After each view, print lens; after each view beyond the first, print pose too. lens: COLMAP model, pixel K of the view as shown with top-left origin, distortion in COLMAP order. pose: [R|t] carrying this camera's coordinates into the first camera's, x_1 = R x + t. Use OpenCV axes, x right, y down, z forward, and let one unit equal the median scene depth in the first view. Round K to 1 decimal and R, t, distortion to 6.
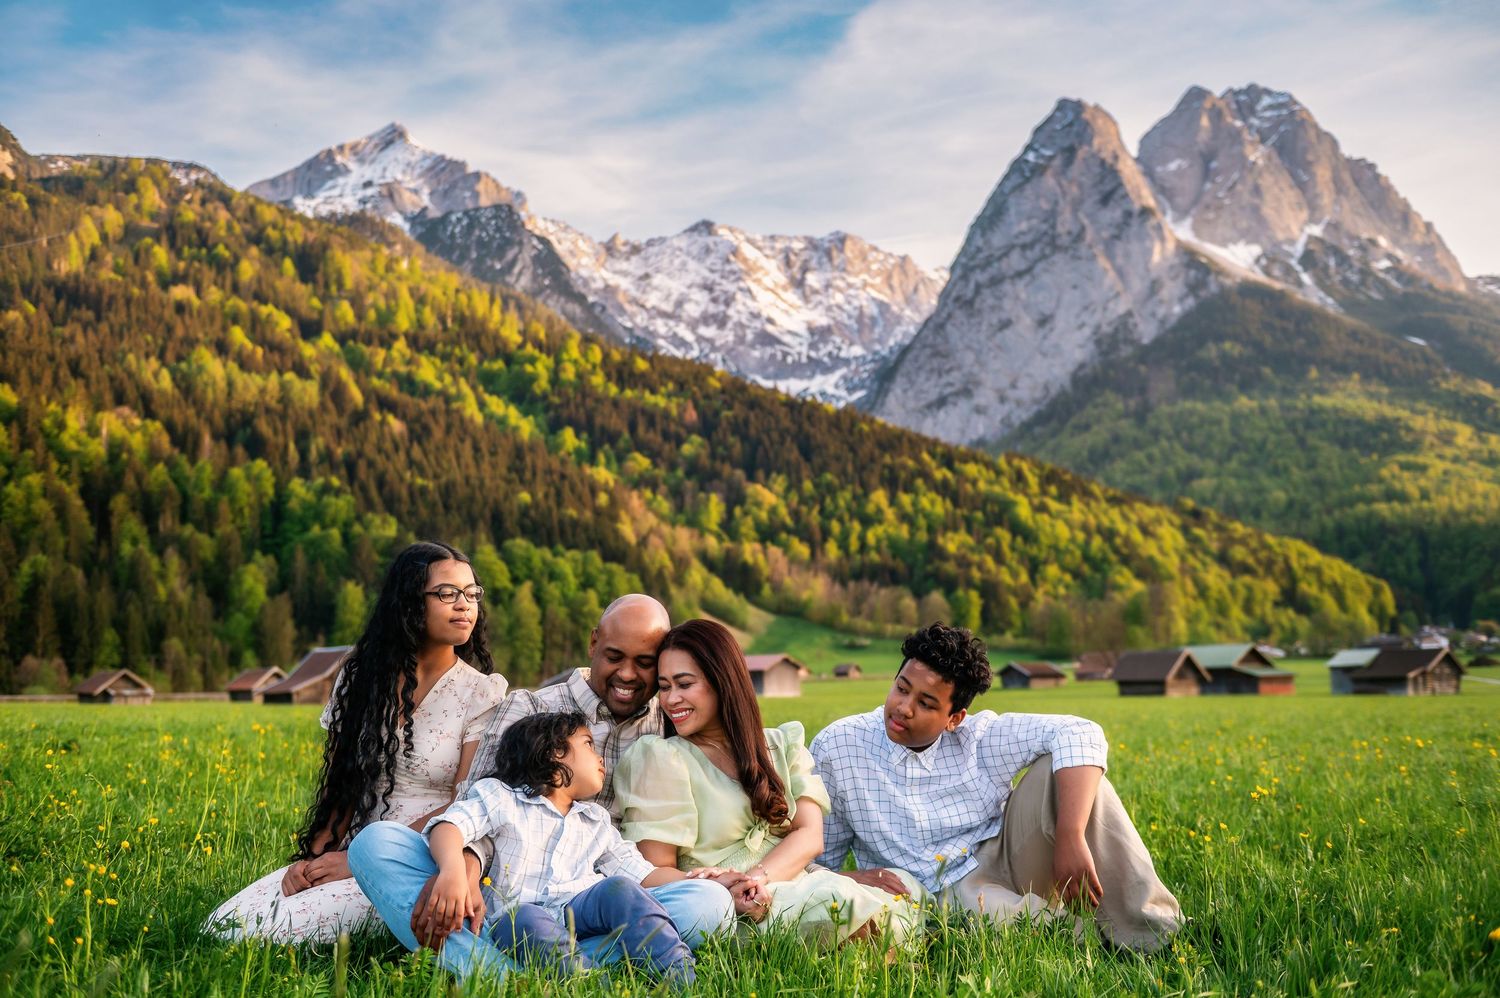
lens RADIAL K [[1566.7, 0, 750.0], [0, 1566.7, 499.0], [0, 0, 1]] dist [-0.007805, -0.020207]
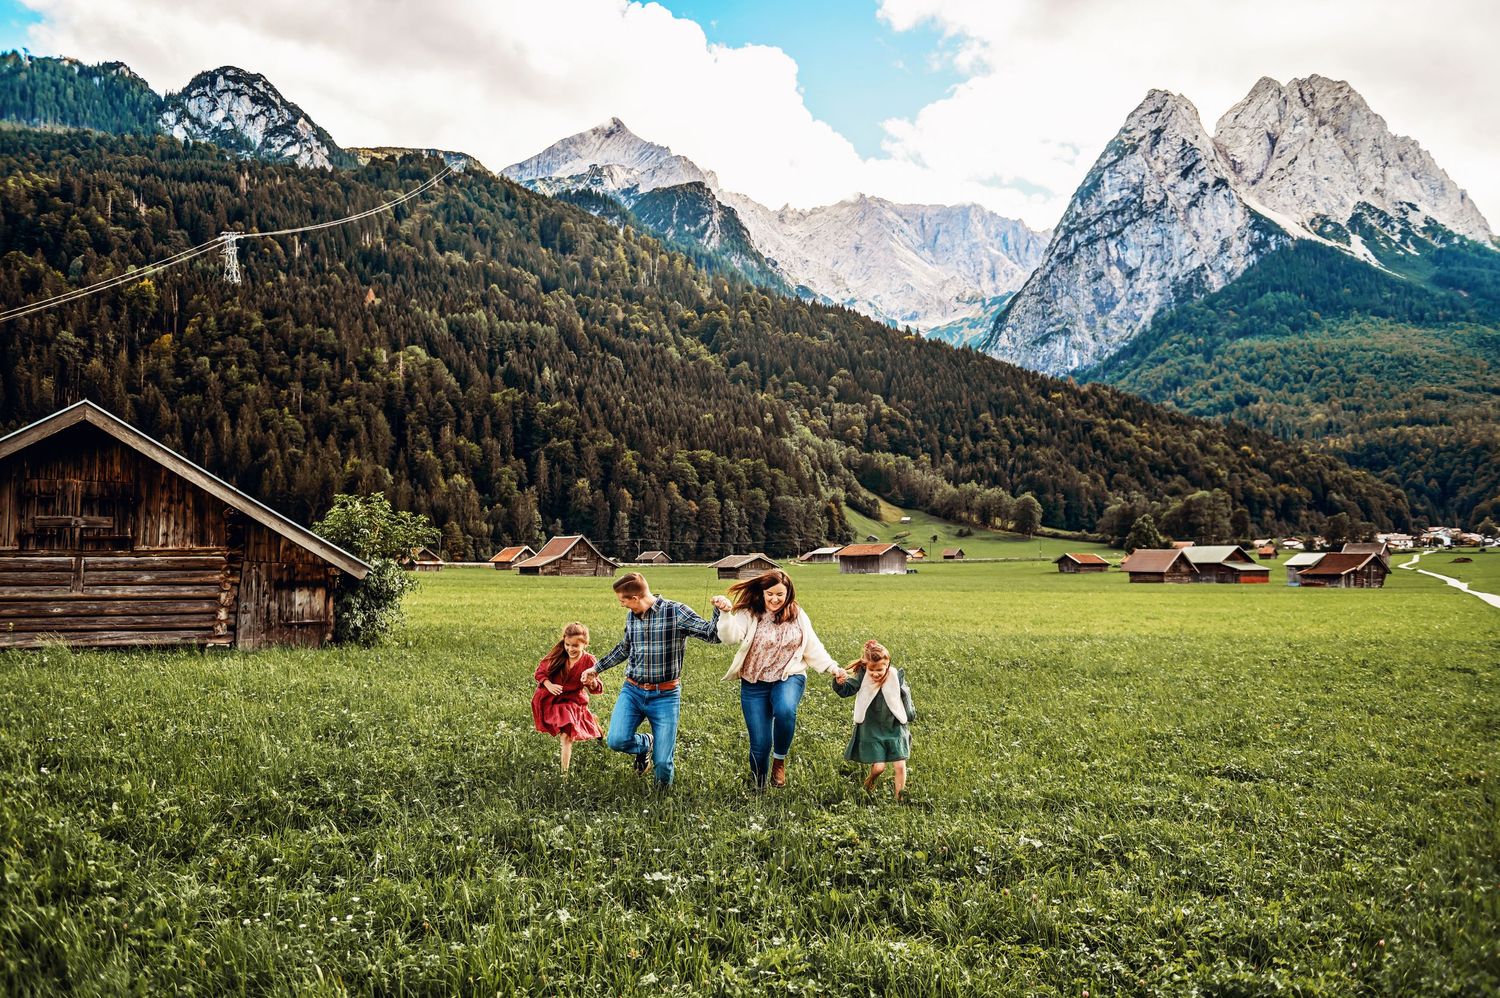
lens RADIAL K [[1237.0, 0, 750.0], [0, 1237.0, 499.0], [0, 0, 1]] dist [-0.012516, -0.006477]
pose [[0.993458, 0.016556, -0.112988, 0.003049], [-0.008689, 0.997526, 0.069763, -0.002097], [0.113864, -0.068325, 0.991144, -0.010950]]
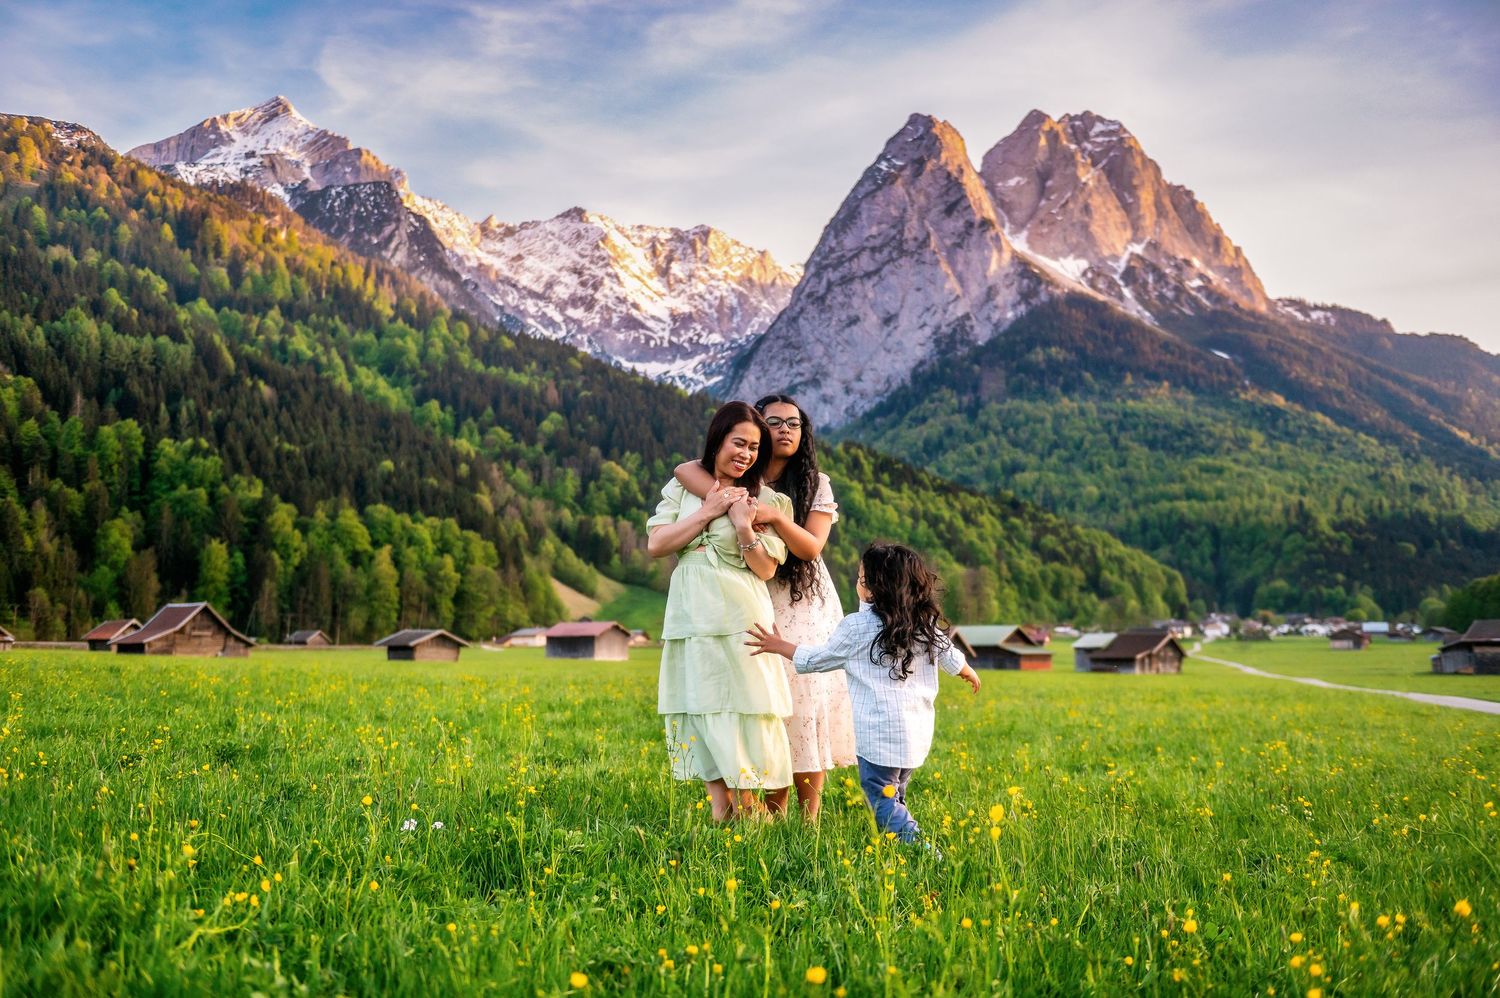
lens RADIAL K [[1479.2, 0, 750.0], [0, 1479.2, 499.0], [0, 0, 1]] dist [-0.012035, -0.024932]
pose [[0.994898, 0.038128, 0.093401, 0.002738], [-0.039590, 0.999120, 0.013859, -0.000764], [-0.092790, -0.017487, 0.995532, -0.005940]]
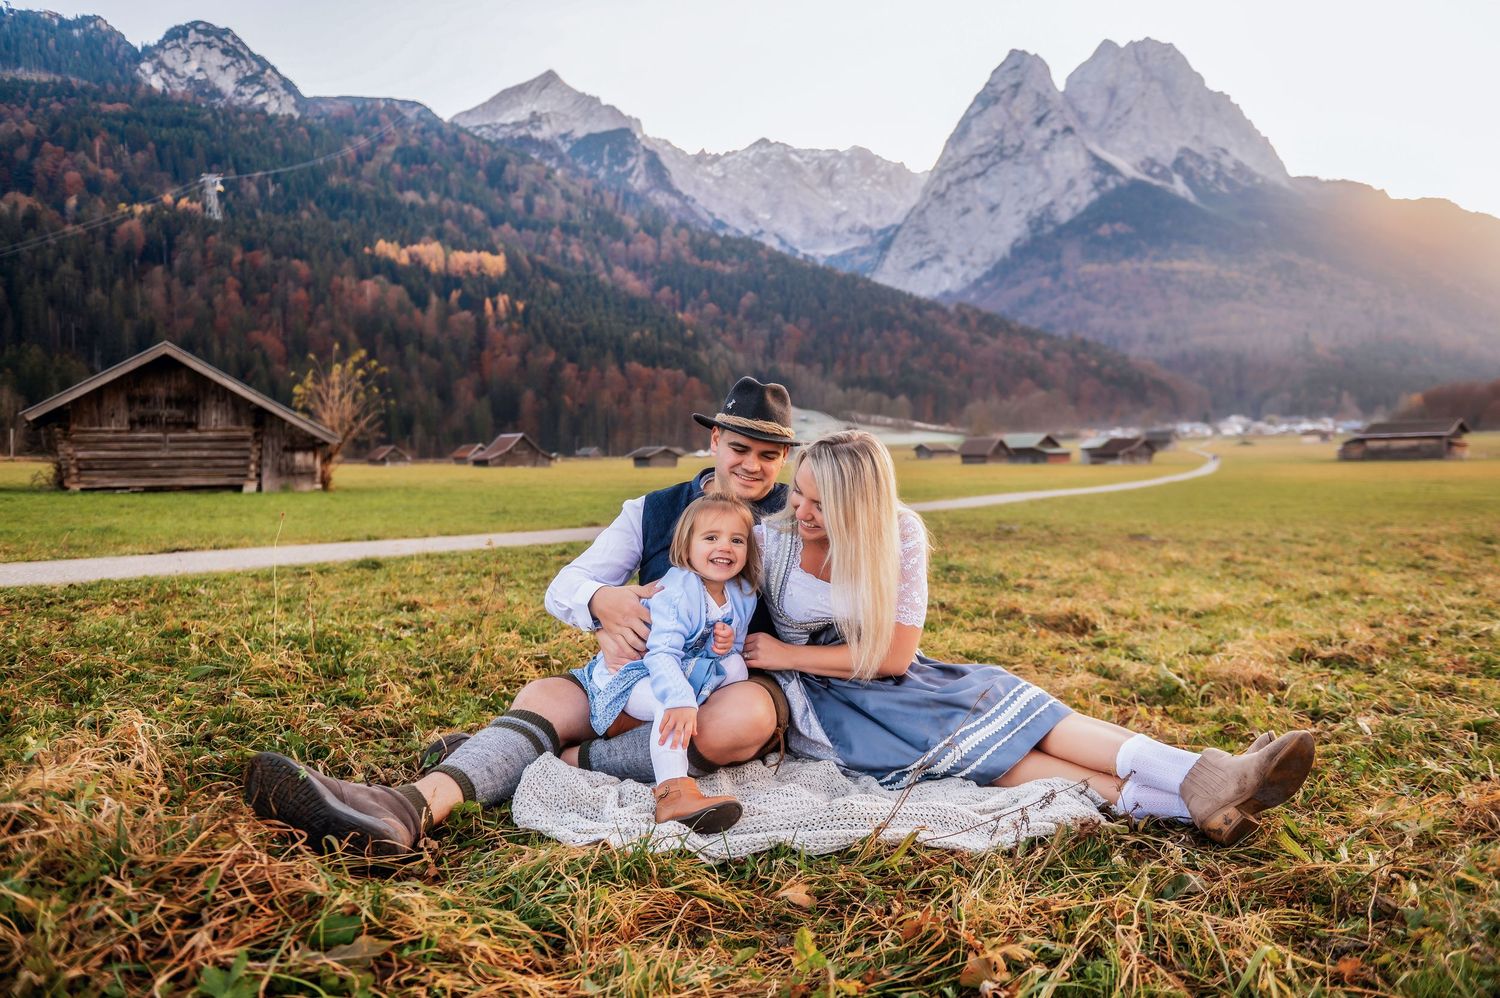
lens RADIAL K [[1045.3, 0, 750.0], [0, 1045.3, 499.0], [0, 0, 1]] dist [-0.013890, -0.000026]
pose [[0.999009, 0.006532, -0.044020, 0.005870], [0.000614, 0.987050, 0.160409, -0.002339], [0.044497, -0.160277, 0.986069, -0.017059]]
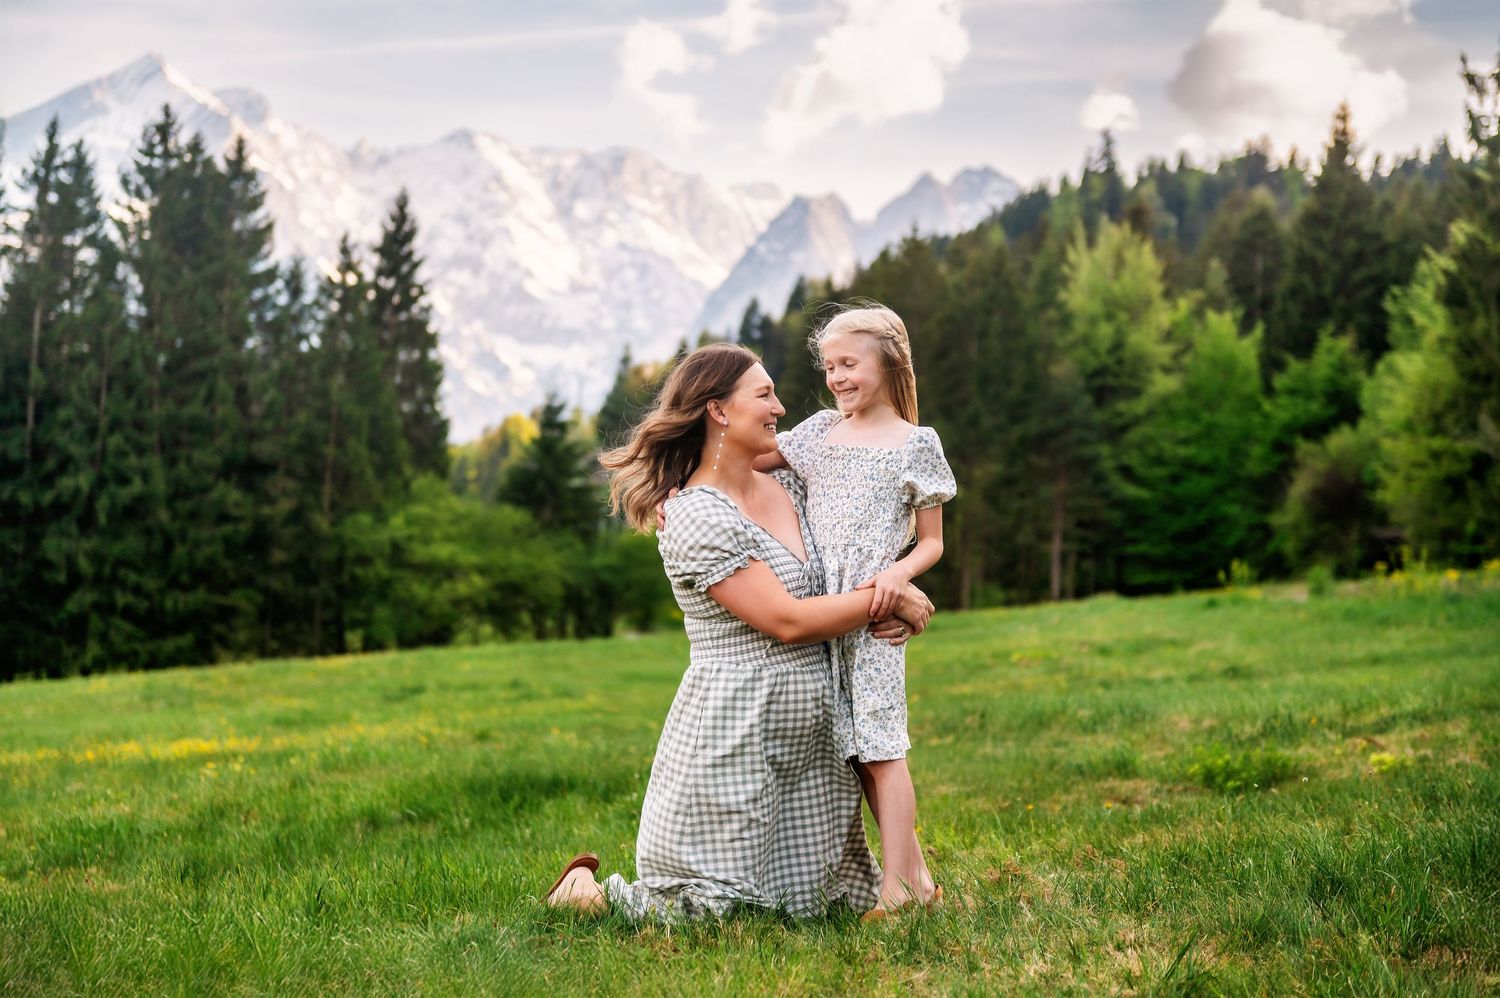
lens RADIAL K [[2995.5, 0, 750.0], [0, 2995.5, 499.0], [0, 0, 1]] dist [0.183441, -0.361243]
pose [[0.991085, 0.087911, 0.100113, -0.038435], [-0.094815, 0.993276, 0.066425, -0.183694], [-0.093600, -0.075325, 0.992756, -1.280338]]
